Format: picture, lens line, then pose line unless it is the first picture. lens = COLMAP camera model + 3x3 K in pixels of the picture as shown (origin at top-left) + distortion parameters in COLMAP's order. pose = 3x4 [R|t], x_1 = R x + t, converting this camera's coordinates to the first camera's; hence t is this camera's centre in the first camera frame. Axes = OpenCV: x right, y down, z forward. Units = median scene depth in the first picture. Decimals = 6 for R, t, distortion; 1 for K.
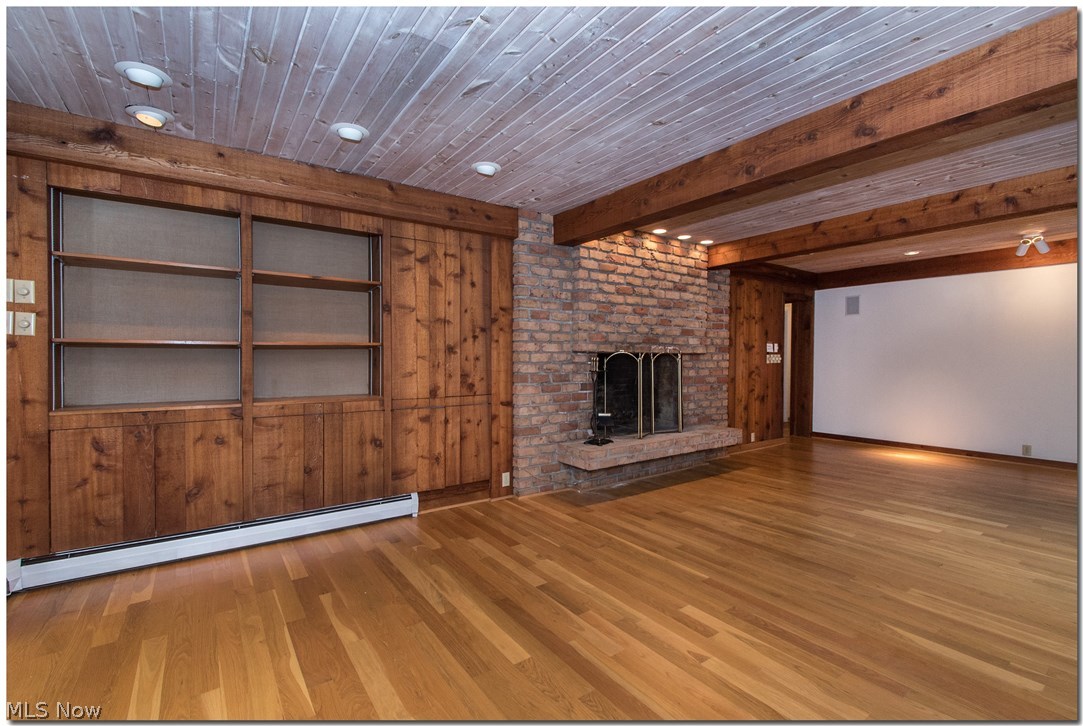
lens RADIAL K [[480.6, 0, 541.5], [0, 480.6, 363.0], [0, 0, 1]] dist [-0.026983, 0.000005]
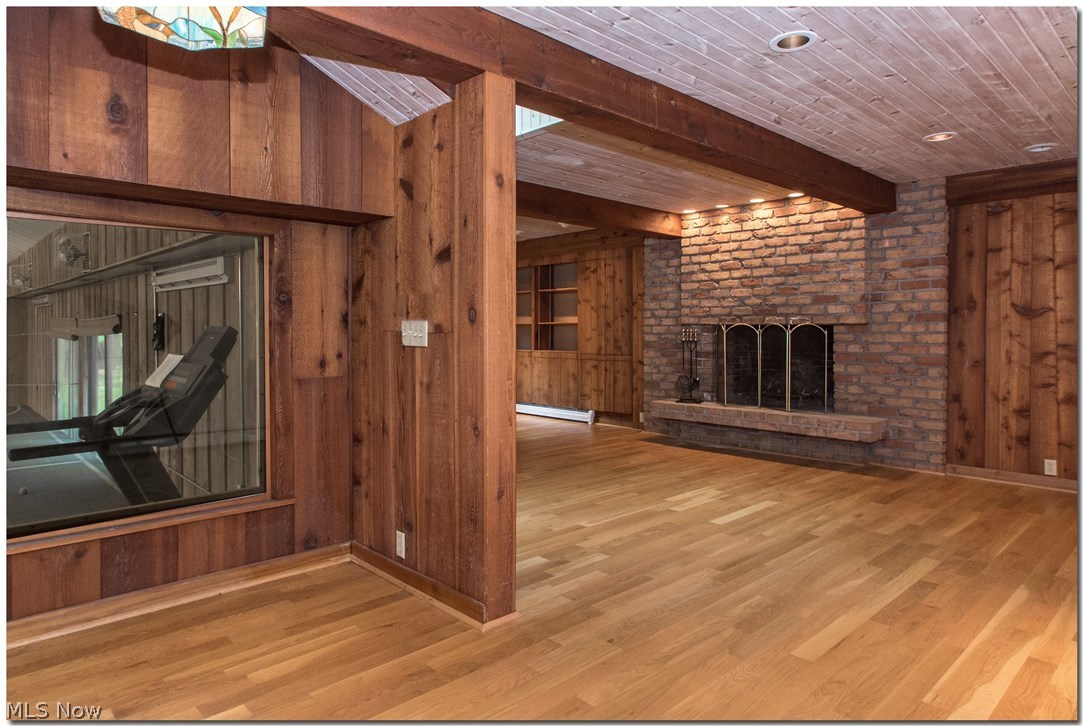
lens RADIAL K [[665.5, 0, 541.0], [0, 665.5, 330.3], [0, 0, 1]] dist [0.000421, 0.000115]
pose [[0.144900, 0.000262, -0.989446, 1.598638], [-0.008780, 0.999961, -0.001021, -0.004022], [0.989407, 0.008835, 0.144896, 0.383750]]
